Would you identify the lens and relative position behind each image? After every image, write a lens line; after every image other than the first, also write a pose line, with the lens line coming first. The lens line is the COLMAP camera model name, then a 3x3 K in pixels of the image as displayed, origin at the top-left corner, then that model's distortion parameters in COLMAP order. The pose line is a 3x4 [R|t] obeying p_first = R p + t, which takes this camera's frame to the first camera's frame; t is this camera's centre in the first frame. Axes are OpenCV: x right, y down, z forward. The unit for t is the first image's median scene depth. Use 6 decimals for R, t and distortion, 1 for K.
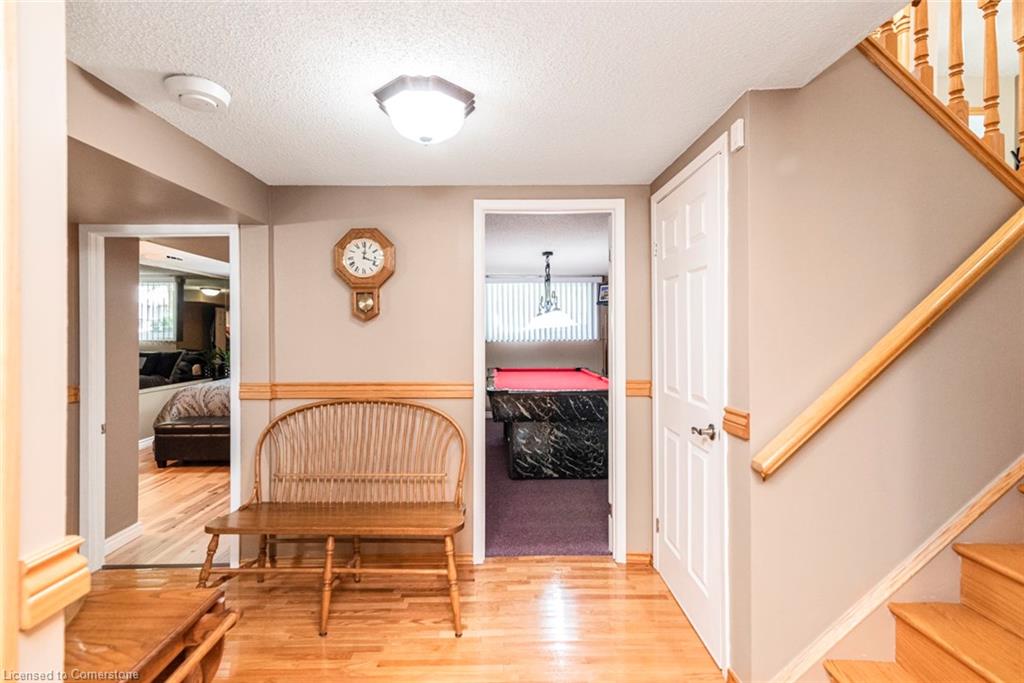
lens RADIAL K [[479.1, 0, 507.5], [0, 479.1, 340.4], [0, 0, 1]] dist [0.002458, 0.000041]
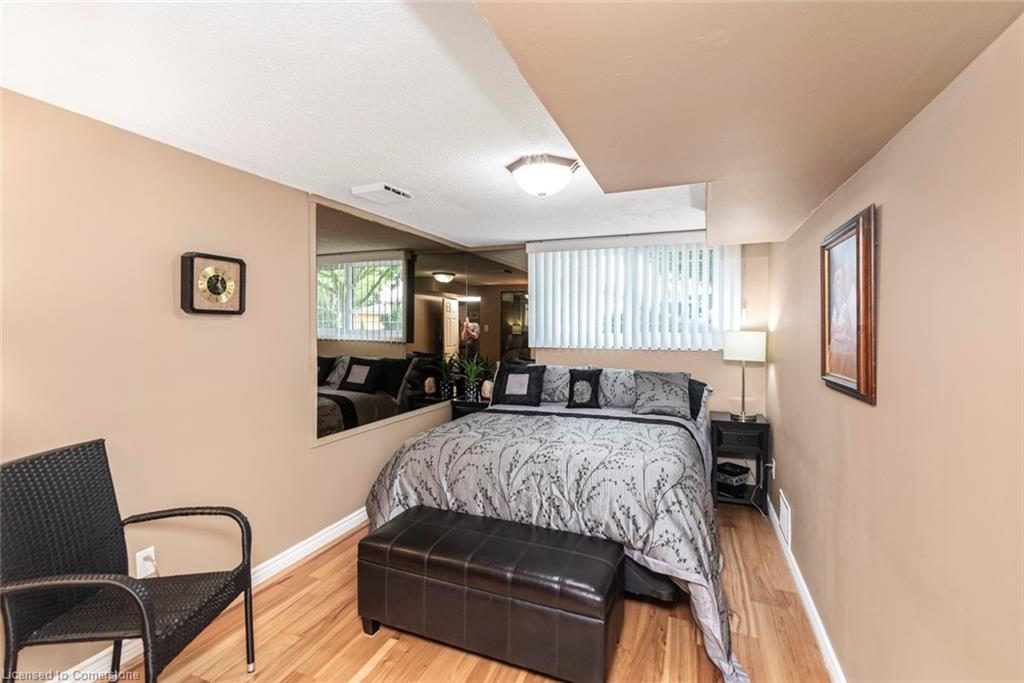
lens RADIAL K [[479.1, 0, 507.5], [0, 479.1, 340.4], [0, 0, 1]] dist [0.002458, 0.000041]
pose [[0.918461, 0.007266, -0.395446, -0.281949], [-0.002381, 0.999915, 0.012841, -0.011659], [0.395505, -0.010853, 0.918400, 0.424093]]
